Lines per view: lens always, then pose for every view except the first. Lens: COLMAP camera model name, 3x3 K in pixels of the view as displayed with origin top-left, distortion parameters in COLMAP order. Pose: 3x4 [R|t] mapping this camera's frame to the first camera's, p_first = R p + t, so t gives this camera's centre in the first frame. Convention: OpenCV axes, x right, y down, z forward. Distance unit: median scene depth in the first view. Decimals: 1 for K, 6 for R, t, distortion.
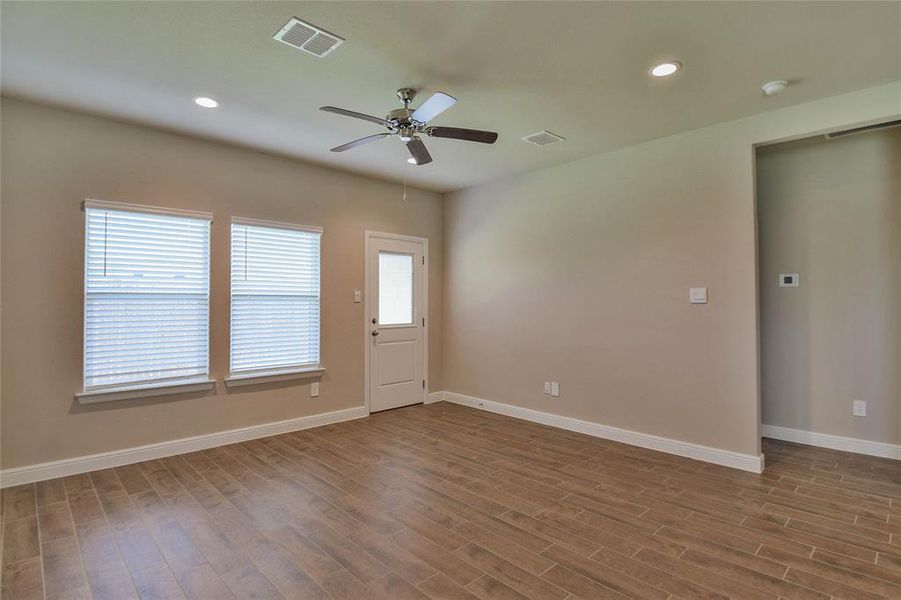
lens RADIAL K [[457.2, 0, 446.7], [0, 457.2, 295.1], [0, 0, 1]] dist [0.001483, -0.020589]
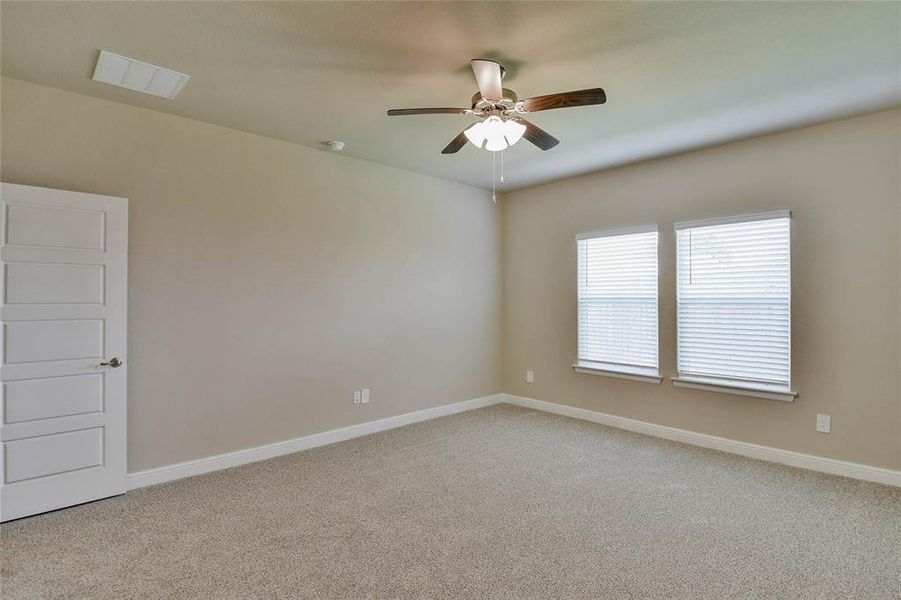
lens RADIAL K [[449.7, 0, 450.5], [0, 449.7, 300.0], [0, 0, 1]] dist [0.004289, -0.021349]
pose [[-0.004081, 0.002321, -0.999989, 0.500848], [0.014525, 0.999892, 0.002261, -0.005747], [0.999886, -0.014515, -0.004114, 0.441148]]
